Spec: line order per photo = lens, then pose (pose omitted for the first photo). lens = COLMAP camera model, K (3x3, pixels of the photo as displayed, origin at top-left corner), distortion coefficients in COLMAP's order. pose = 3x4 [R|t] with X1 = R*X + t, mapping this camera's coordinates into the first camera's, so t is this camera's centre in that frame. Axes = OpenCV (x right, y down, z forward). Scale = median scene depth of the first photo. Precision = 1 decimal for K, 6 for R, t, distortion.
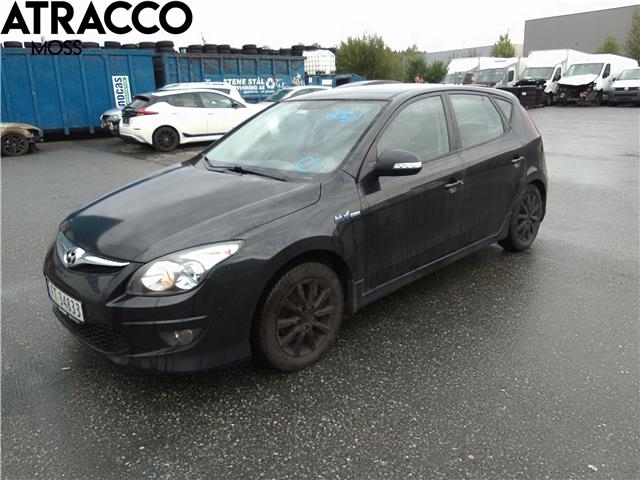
lens RADIAL K [[507.6, 0, 325.1], [0, 507.6, 239.5], [0, 0, 1]] dist [0.036791, -0.046033]
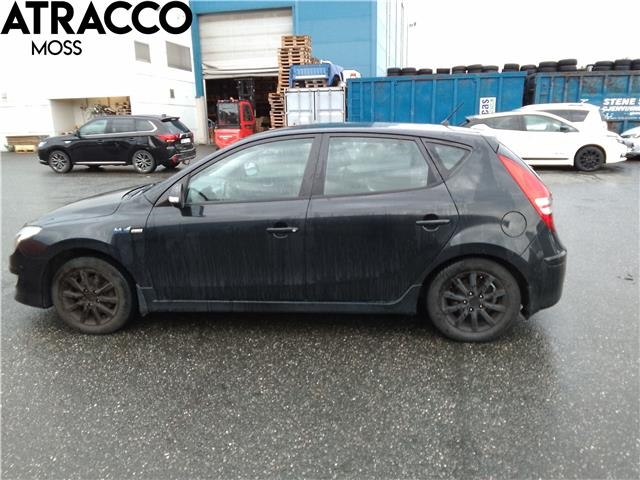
lens RADIAL K [[507.6, 0, 324.7], [0, 507.6, 237.3], [0, 0, 1]] dist [0.036791, -0.046033]
pose [[0.633477, 0.198233, -0.747938, 0.244171], [-0.221815, 0.972580, 0.069902, -0.042657], [0.741286, 0.121623, 0.660078, 0.100703]]
